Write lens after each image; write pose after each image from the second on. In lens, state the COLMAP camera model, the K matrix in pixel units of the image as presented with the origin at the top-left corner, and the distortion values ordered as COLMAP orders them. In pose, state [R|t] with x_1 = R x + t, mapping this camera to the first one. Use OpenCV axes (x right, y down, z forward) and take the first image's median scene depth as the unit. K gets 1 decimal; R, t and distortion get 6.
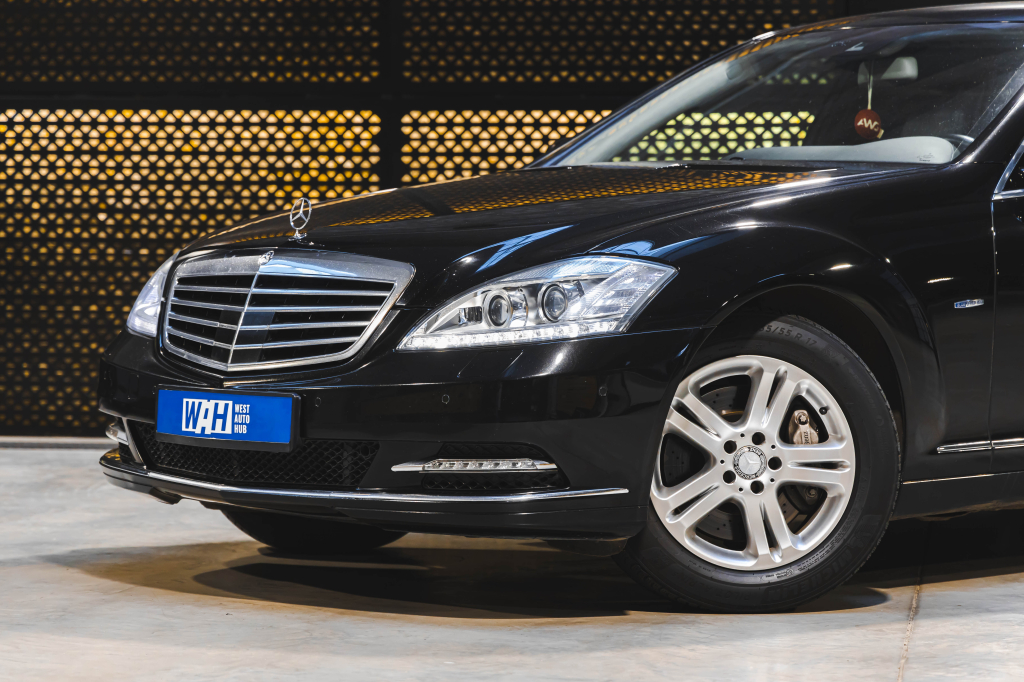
lens RADIAL K [[3227.5, 0, 512.0], [0, 3227.5, 341.0], [0, 0, 1]] dist [0.053259, -0.244732]
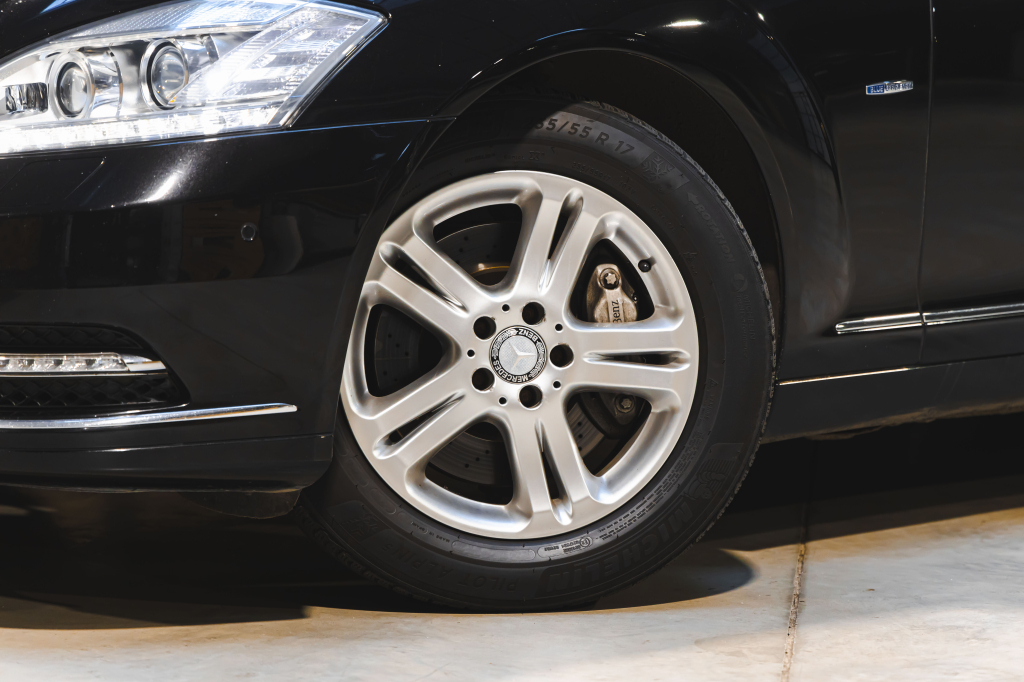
lens RADIAL K [[3048.8, 0, 551.7], [0, 3048.8, 341.3], [0, 0, 1]] dist [0.058192, 0.452338]
pose [[0.998941, 0.000304, 0.046013, 0.054206], [-0.002777, 0.998554, 0.053680, 0.005669], [-0.045930, -0.053751, 0.997498, 0.449510]]
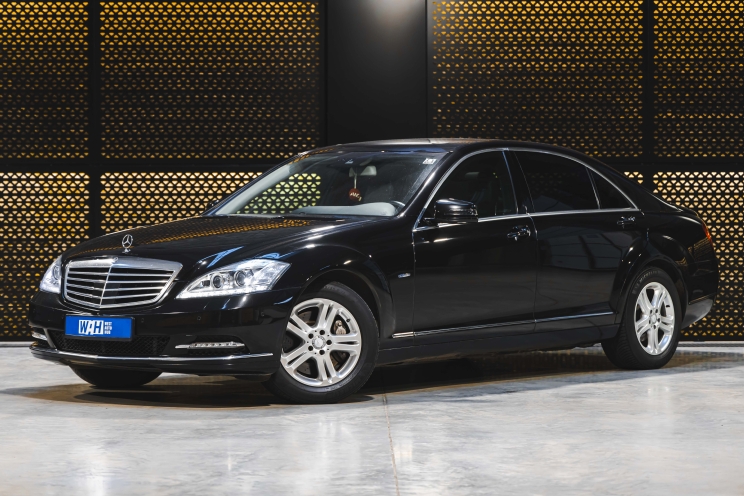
lens RADIAL K [[2345.0, 0, 372.0], [0, 2345.0, 248.0], [0, 0, 1]] dist [0.053259, -0.244732]
pose [[0.987849, -0.011258, 0.155008, -0.160591], [0.012936, 0.999868, -0.009822, -0.015779], [-0.154877, 0.011708, 0.987864, -0.758573]]
